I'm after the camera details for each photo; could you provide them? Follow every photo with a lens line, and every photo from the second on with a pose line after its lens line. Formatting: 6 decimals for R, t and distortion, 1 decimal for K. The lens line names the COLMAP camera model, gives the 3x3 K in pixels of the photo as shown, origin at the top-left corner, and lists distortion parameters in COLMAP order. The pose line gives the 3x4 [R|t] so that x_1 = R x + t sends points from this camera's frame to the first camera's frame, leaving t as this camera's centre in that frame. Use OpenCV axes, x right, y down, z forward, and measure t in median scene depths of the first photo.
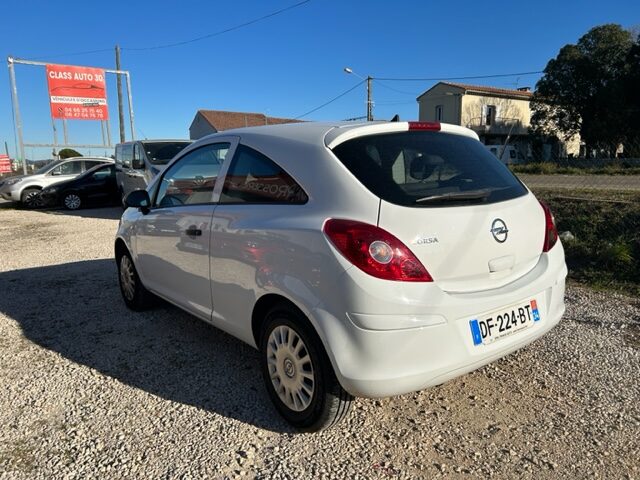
lens RADIAL K [[491.7, 0, 319.6], [0, 491.7, 238.6], [0, 0, 1]] dist [0.005440, 0.000786]
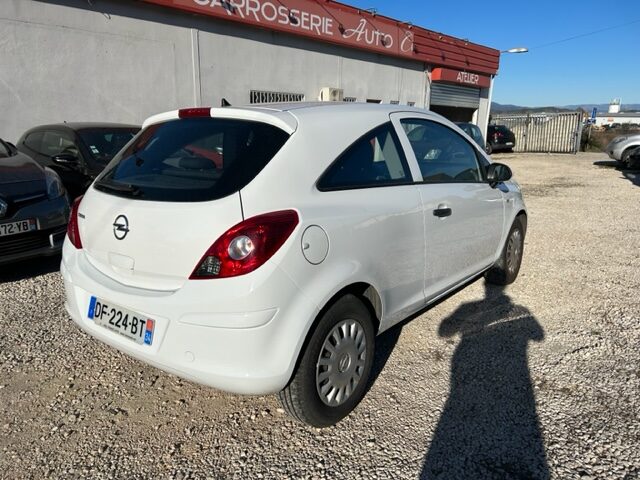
lens RADIAL K [[491.7, 0, 320.8], [0, 491.7, 241.0], [0, 0, 1]] dist [0.005440, 0.000786]
pose [[0.231583, 0.230526, -0.945107, 1.281500], [-0.135789, 0.969667, 0.203243, -0.223065], [0.963292, 0.081267, 0.255861, 1.054525]]
